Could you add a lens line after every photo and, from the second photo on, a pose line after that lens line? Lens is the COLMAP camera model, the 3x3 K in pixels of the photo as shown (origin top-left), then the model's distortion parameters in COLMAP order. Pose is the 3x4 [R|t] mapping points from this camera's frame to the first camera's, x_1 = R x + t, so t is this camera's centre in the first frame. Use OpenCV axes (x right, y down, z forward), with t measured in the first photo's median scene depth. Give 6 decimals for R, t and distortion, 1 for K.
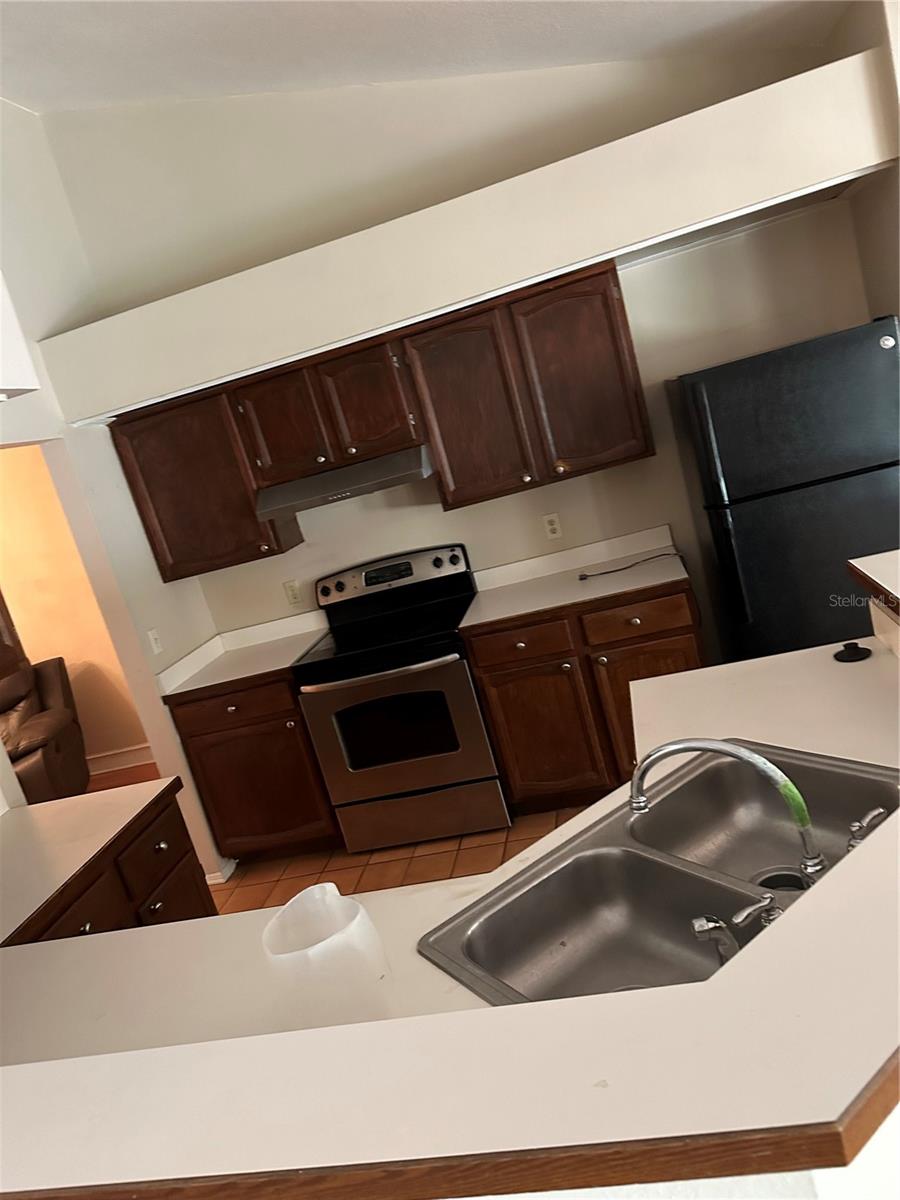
lens RADIAL K [[848.7, 0, 450.1], [0, 848.7, 590.3], [0, 0, 1]] dist [0.057902, -0.064061]
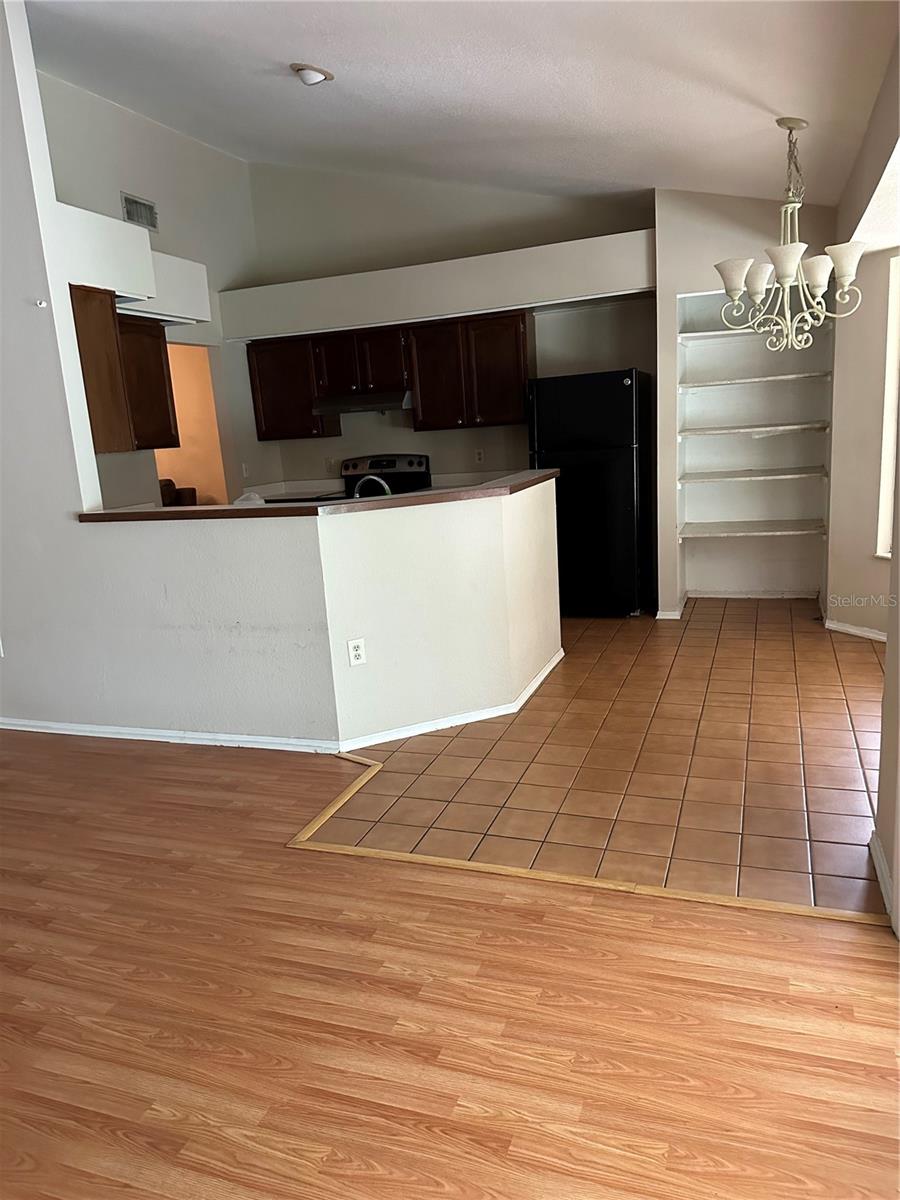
lens RADIAL K [[848.7, 0, 451.3], [0, 848.7, 609.9], [0, 0, 1]] dist [0.057902, -0.064061]
pose [[0.963318, 0.237599, -0.124758, 0.358806], [-0.230396, 0.970612, 0.069504, 0.119616], [0.137606, -0.038210, 0.989750, -0.710379]]
